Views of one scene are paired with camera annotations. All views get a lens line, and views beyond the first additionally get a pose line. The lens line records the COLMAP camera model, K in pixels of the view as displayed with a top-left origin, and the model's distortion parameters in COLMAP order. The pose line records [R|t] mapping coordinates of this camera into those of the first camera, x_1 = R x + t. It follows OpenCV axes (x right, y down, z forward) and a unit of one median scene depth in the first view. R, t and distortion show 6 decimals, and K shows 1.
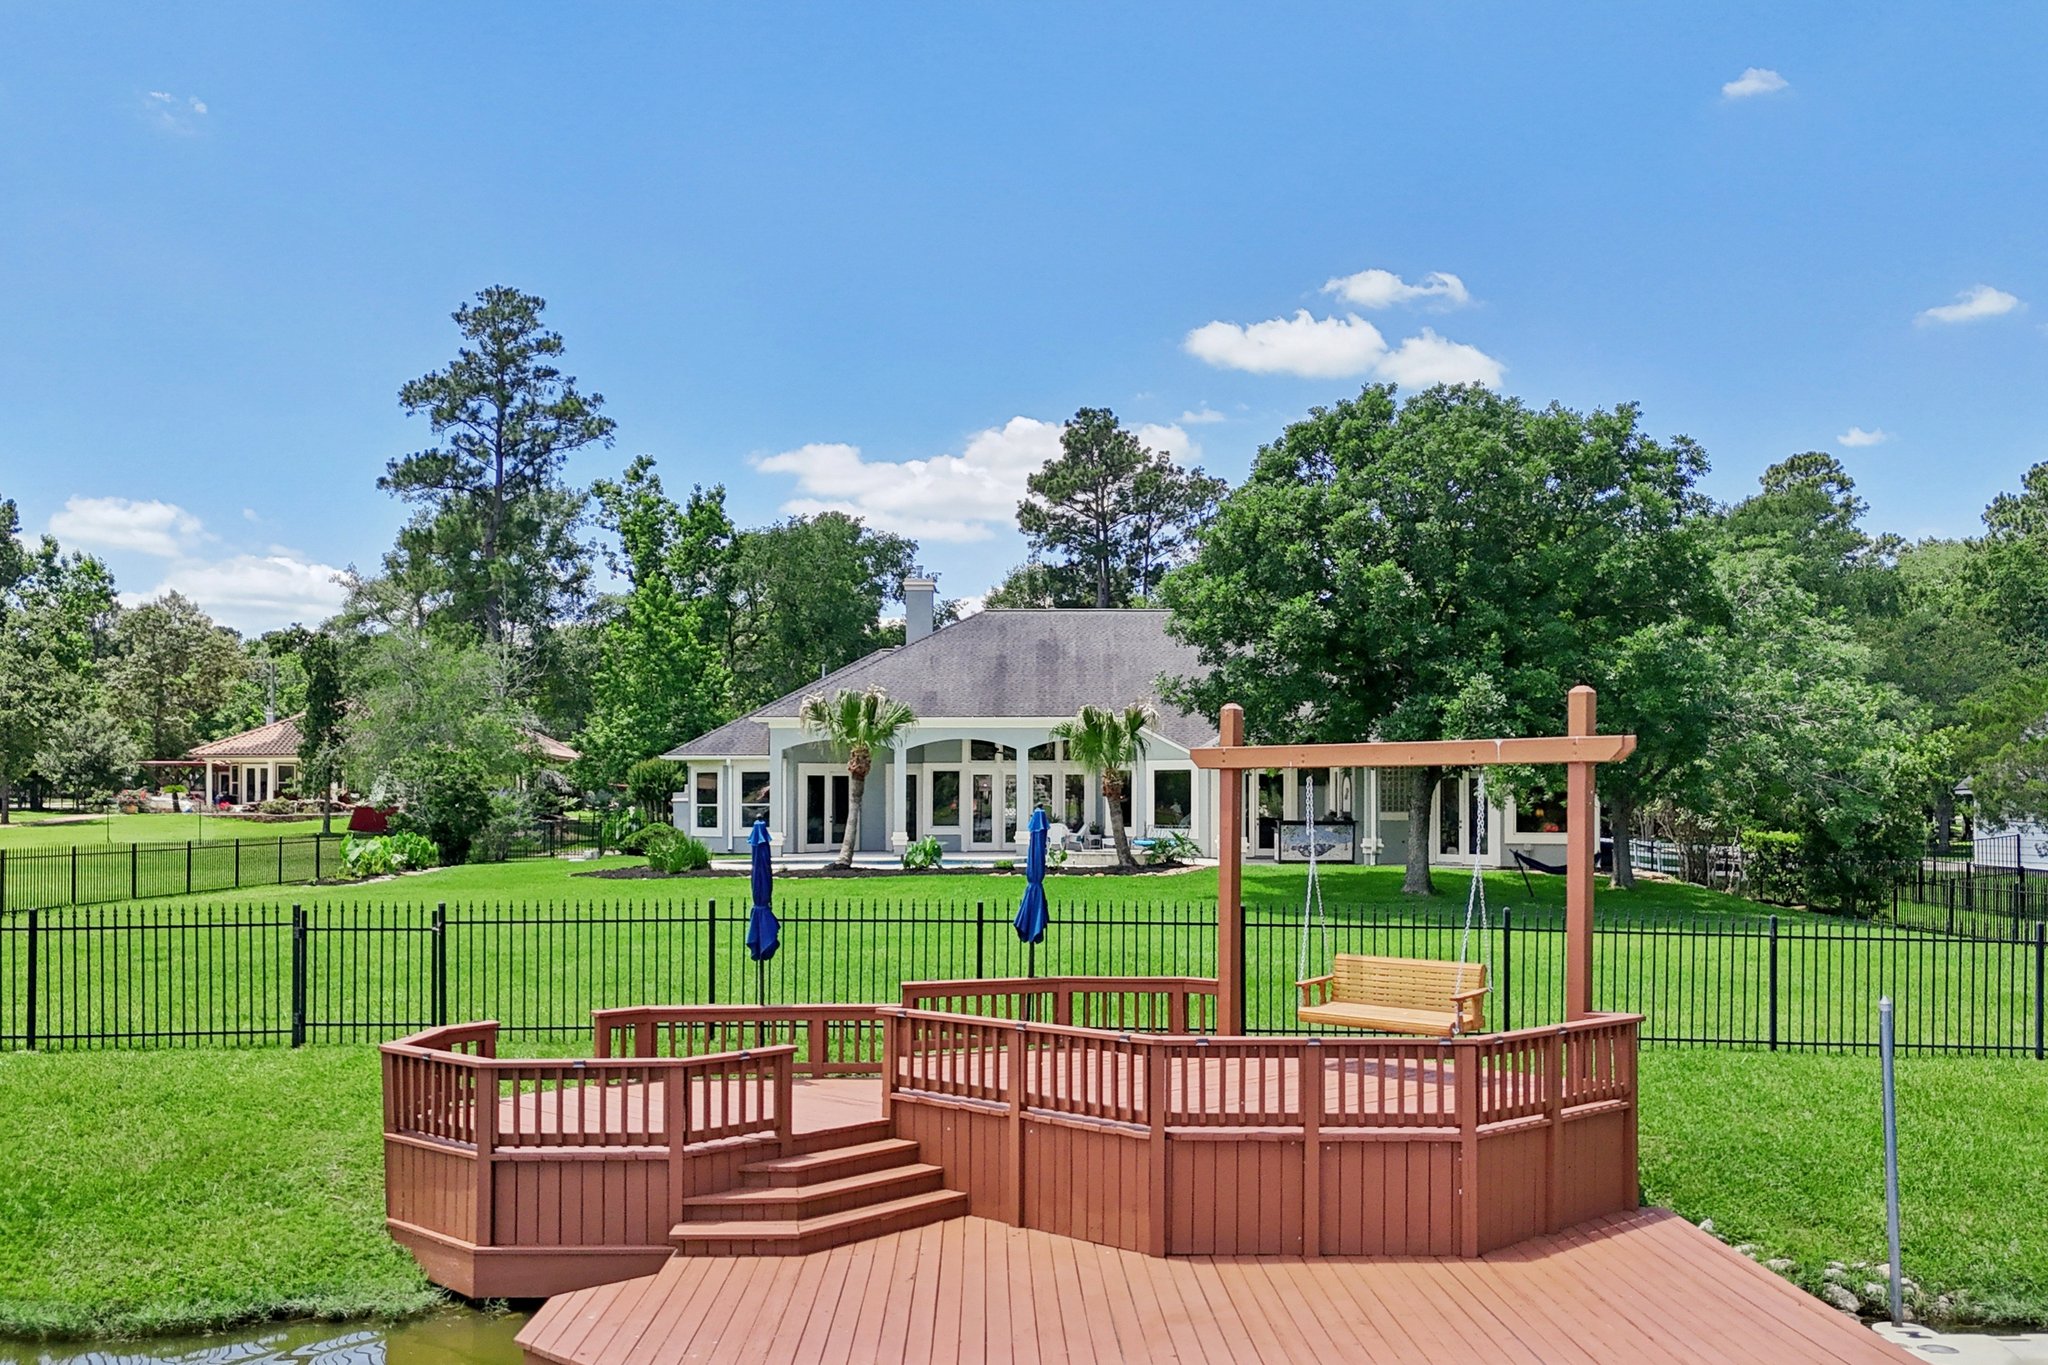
lens RADIAL K [[1823.8, 0, 1029.7], [0, 1823.8, 783.9], [0, 0, 1]] dist [0.048956, -0.004217]
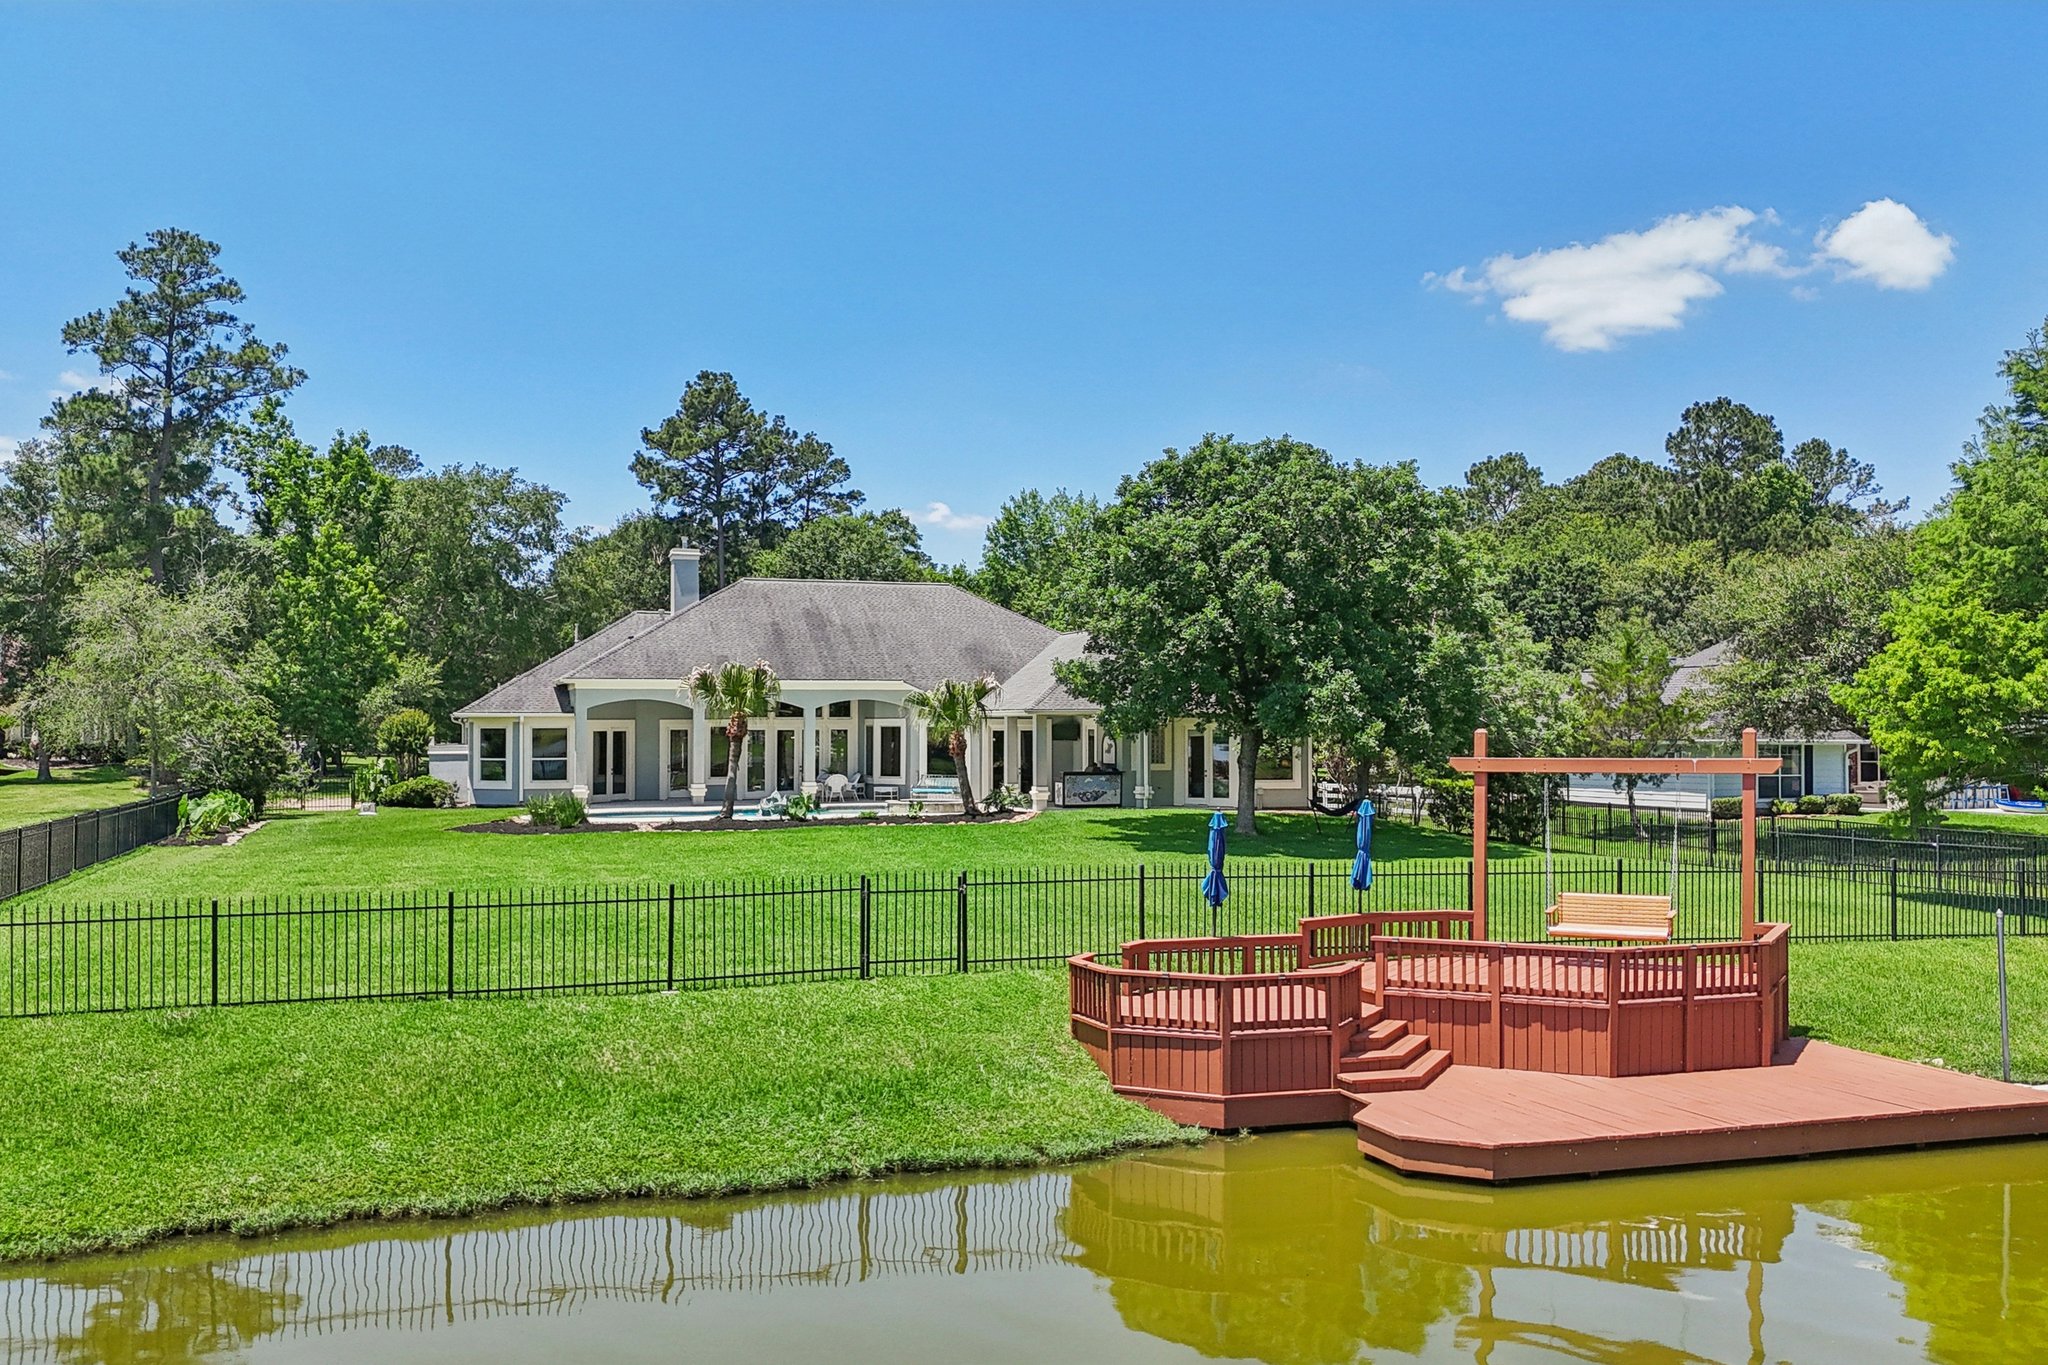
lens RADIAL K [[1790.3, 0, 1024.0], [0, 1790.3, 682.5], [0, 0, 1]] dist [0.092644, -0.156991]
pose [[0.953597, 0.006159, 0.301022, -0.196055], [-0.001402, 0.999871, -0.016016, -0.015993], [-0.301081, 0.014851, 0.953483, -0.087981]]
